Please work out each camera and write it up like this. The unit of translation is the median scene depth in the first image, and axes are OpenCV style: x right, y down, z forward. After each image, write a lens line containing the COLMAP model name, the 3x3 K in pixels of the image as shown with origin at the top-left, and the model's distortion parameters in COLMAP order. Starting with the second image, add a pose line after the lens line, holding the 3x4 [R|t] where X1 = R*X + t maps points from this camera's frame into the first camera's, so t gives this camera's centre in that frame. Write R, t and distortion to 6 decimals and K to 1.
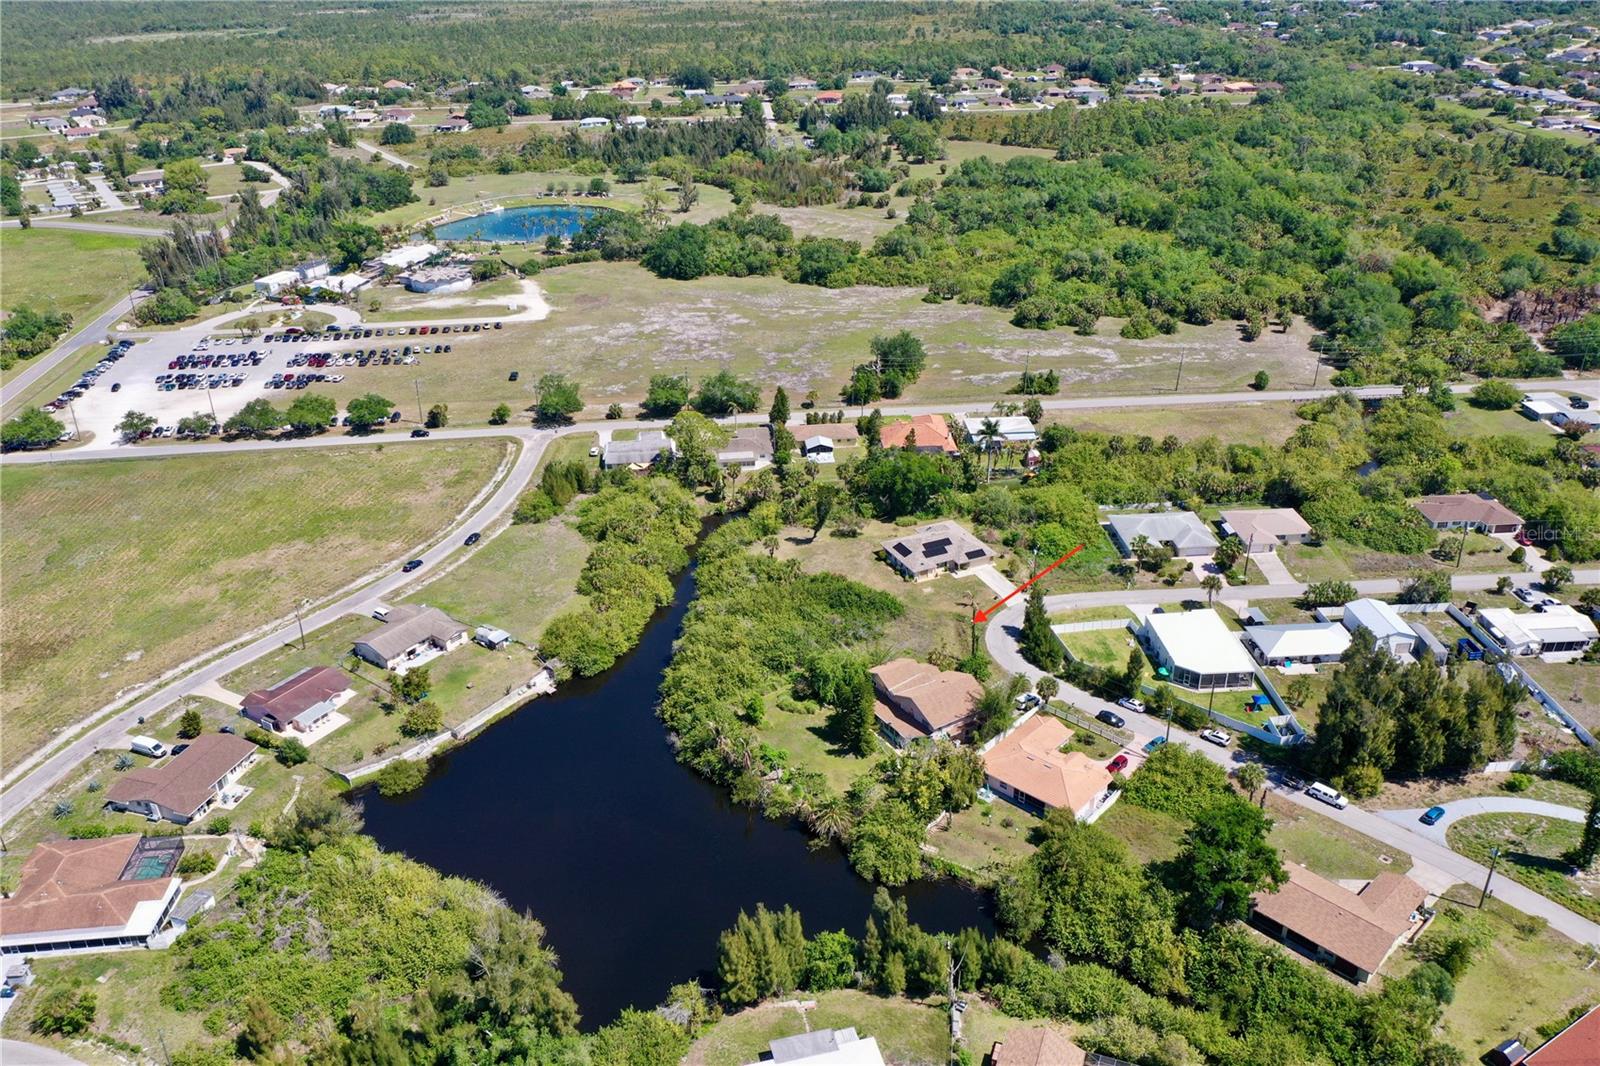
lens RADIAL K [[1263.1, 0, 801.5], [0, 1263.1, 528.5], [0, 0, 1]] dist [-0.006586, 0.003144]
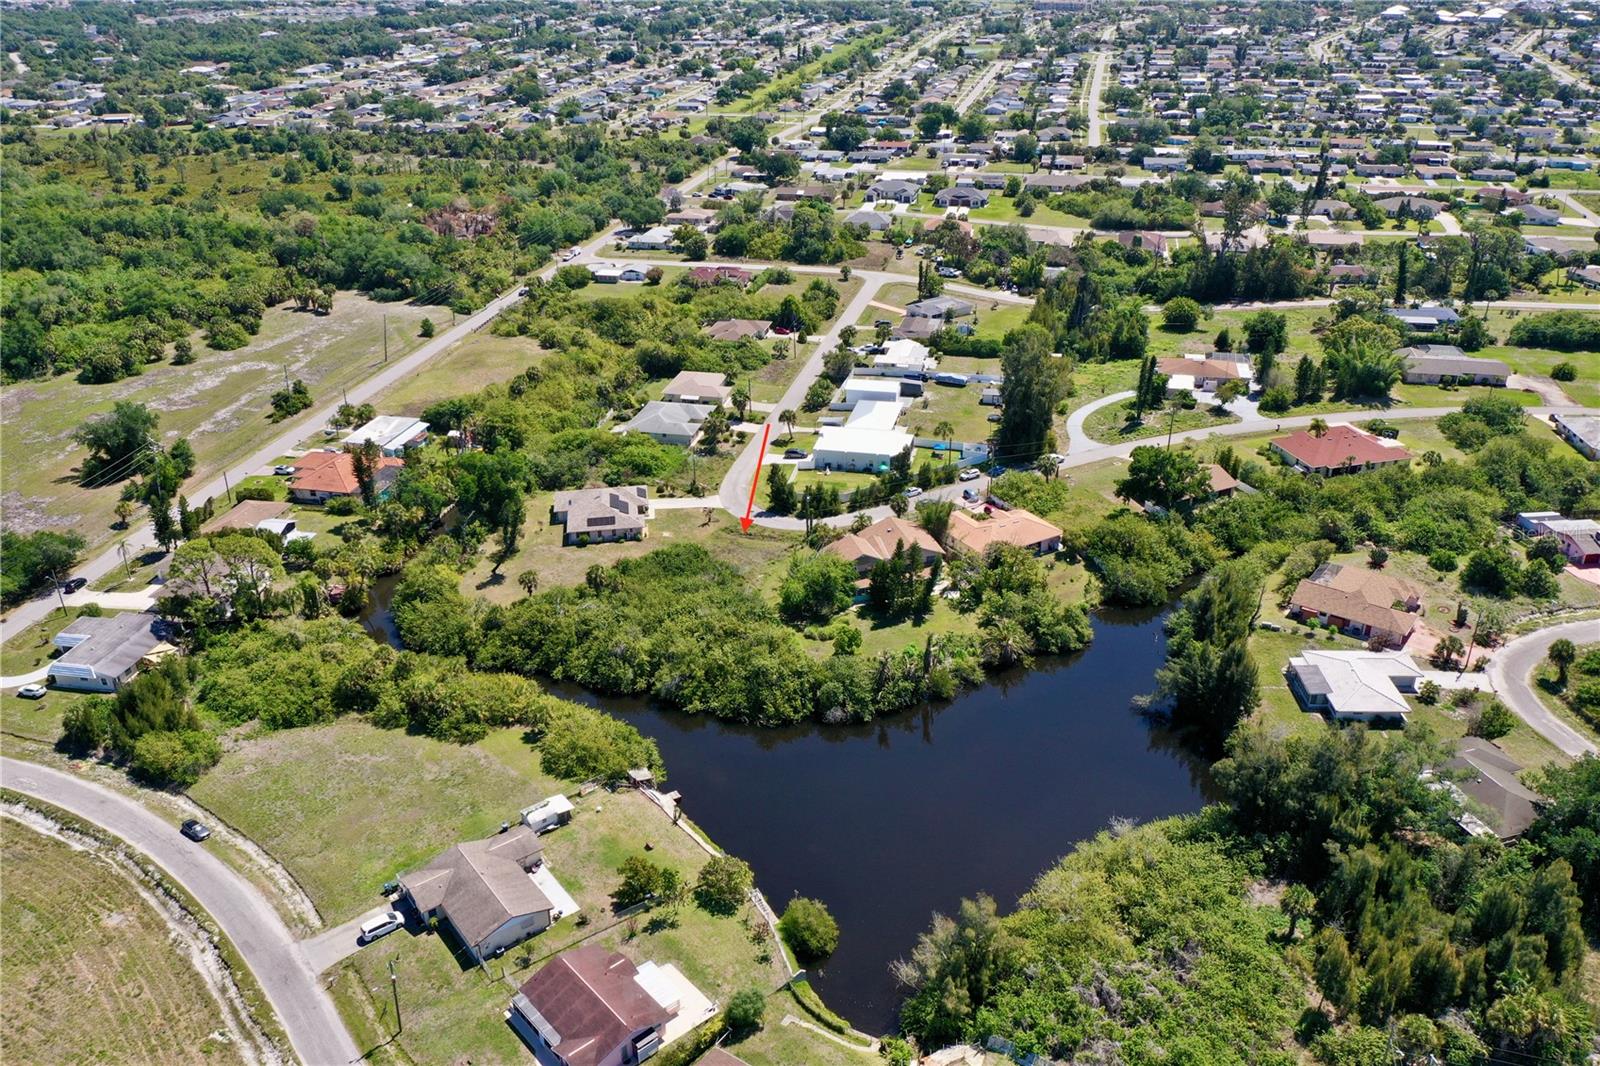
lens RADIAL K [[1263.1, 0, 801.5], [0, 1263.1, 528.5], [0, 0, 1]] dist [-0.006586, 0.003144]
pose [[0.291526, -0.409430, 0.864511, -0.459055], [0.431448, 0.862897, 0.263175, -0.107284], [-0.853736, 0.296269, 0.428205, 0.329854]]
